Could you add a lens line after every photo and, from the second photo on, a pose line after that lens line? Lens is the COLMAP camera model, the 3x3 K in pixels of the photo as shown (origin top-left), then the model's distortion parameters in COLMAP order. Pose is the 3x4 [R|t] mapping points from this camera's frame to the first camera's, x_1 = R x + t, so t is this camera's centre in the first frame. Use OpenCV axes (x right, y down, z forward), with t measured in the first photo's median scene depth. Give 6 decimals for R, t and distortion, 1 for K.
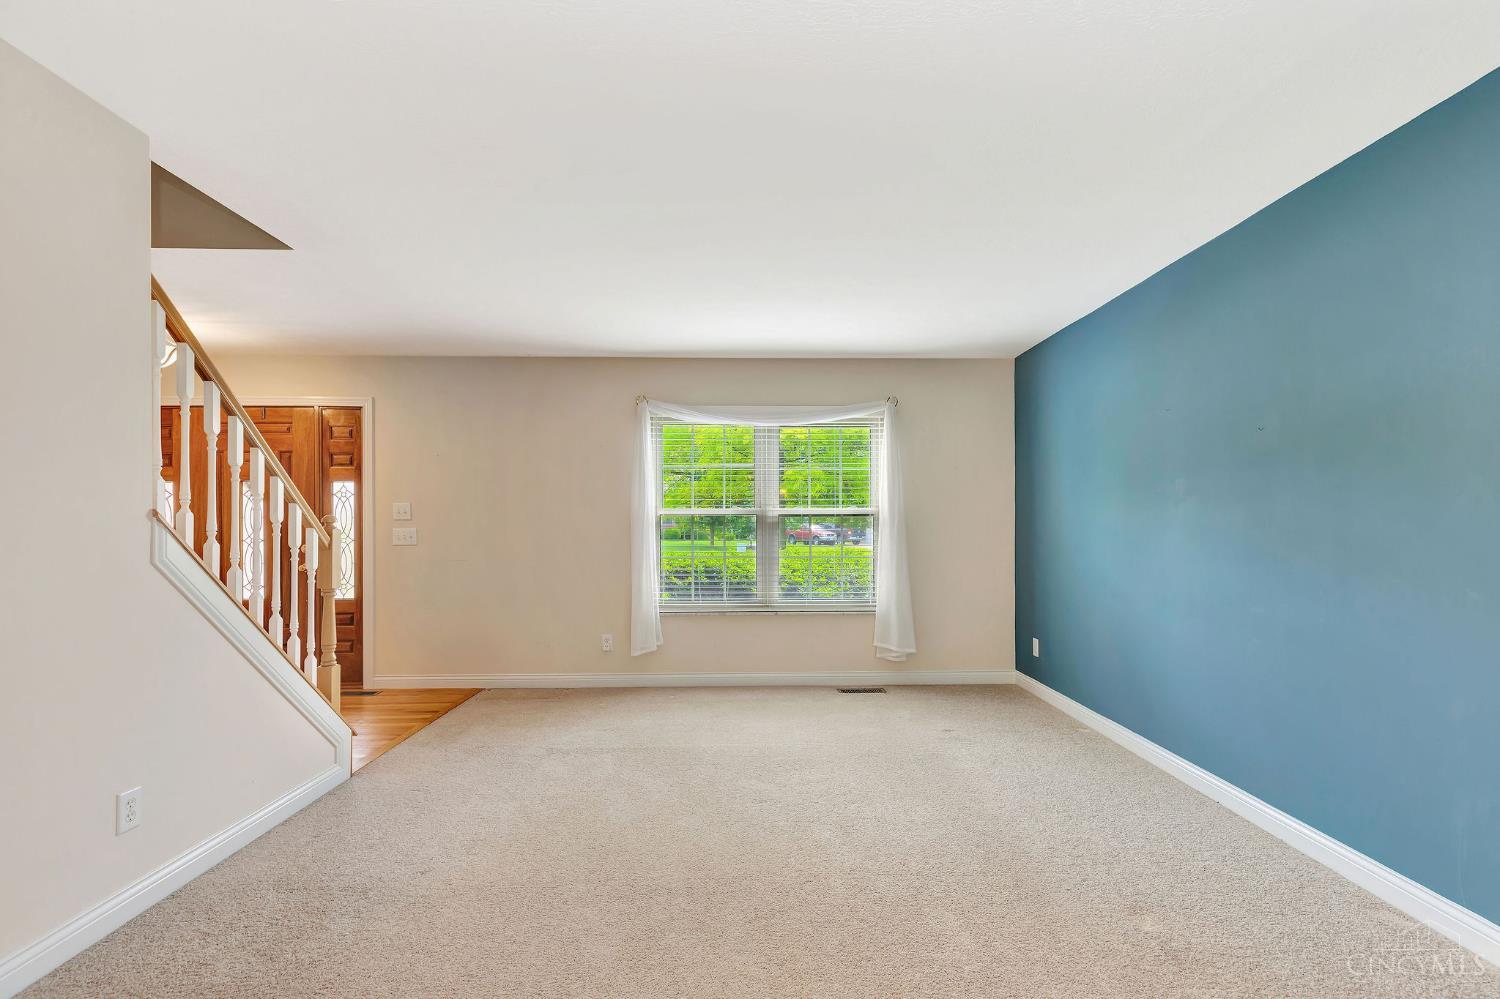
lens RADIAL K [[675.7, 0, 753.9], [0, 675.7, 506.7], [0, 0, 1]] dist [0.002795, 0.000067]
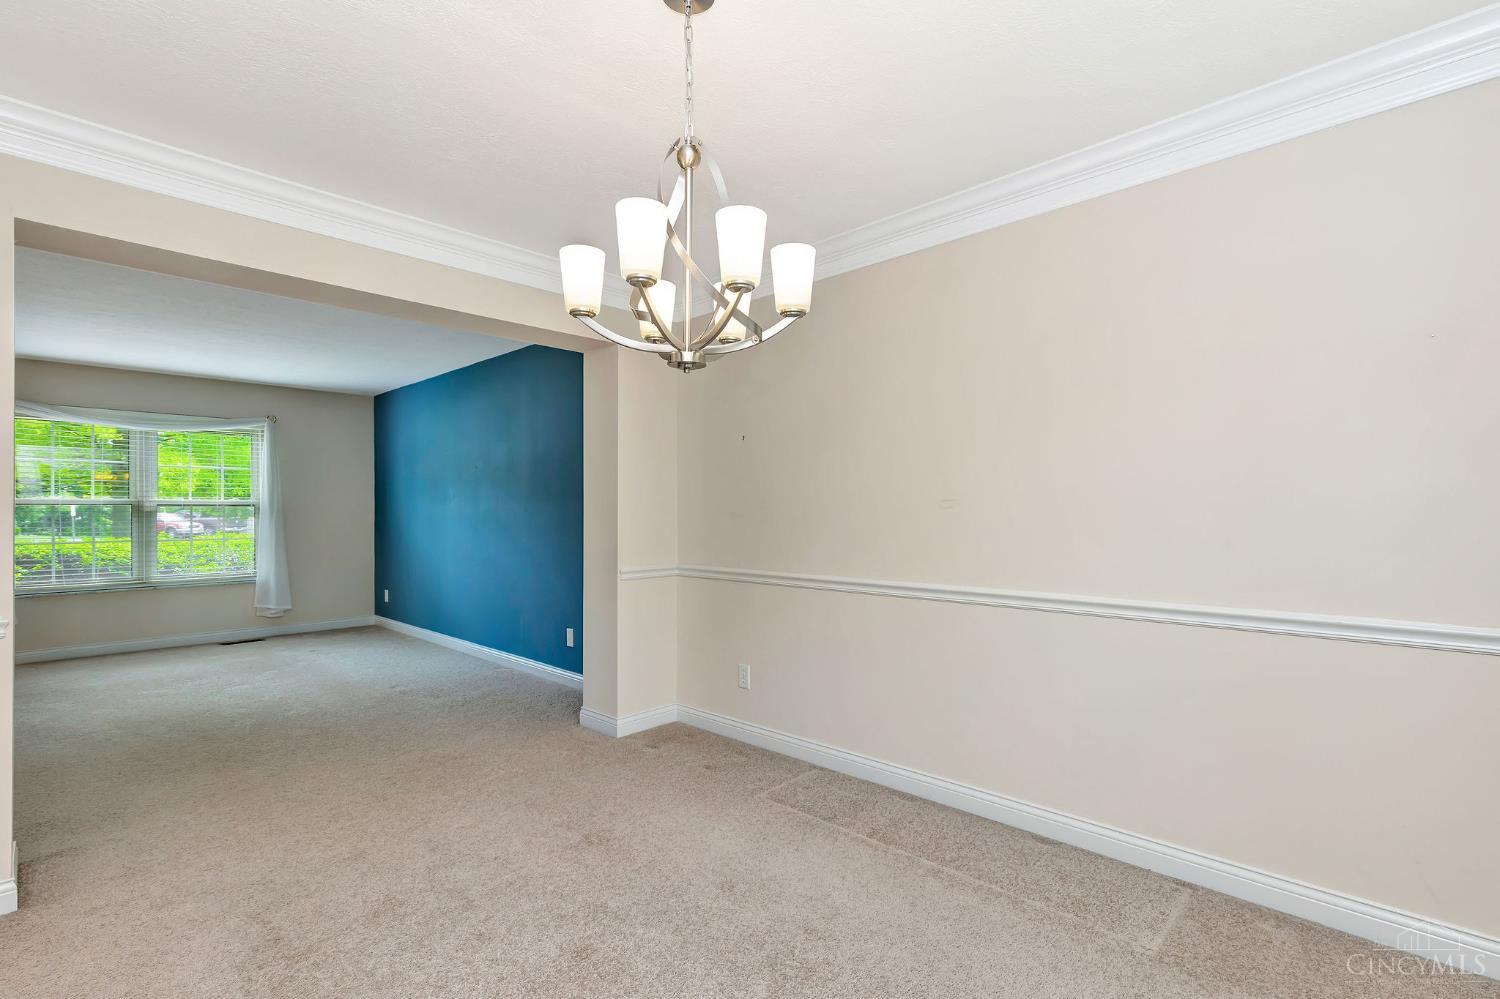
lens RADIAL K [[699.9, 0, 746.7], [0, 699.9, 508.7], [0, 0, 1]] dist [0.000343, 0.000034]
pose [[0.706776, -0.000756, 0.707437, -0.103376], [-0.013738, 0.999796, 0.014794, -0.014344], [-0.707304, -0.020175, 0.706621, -0.607425]]
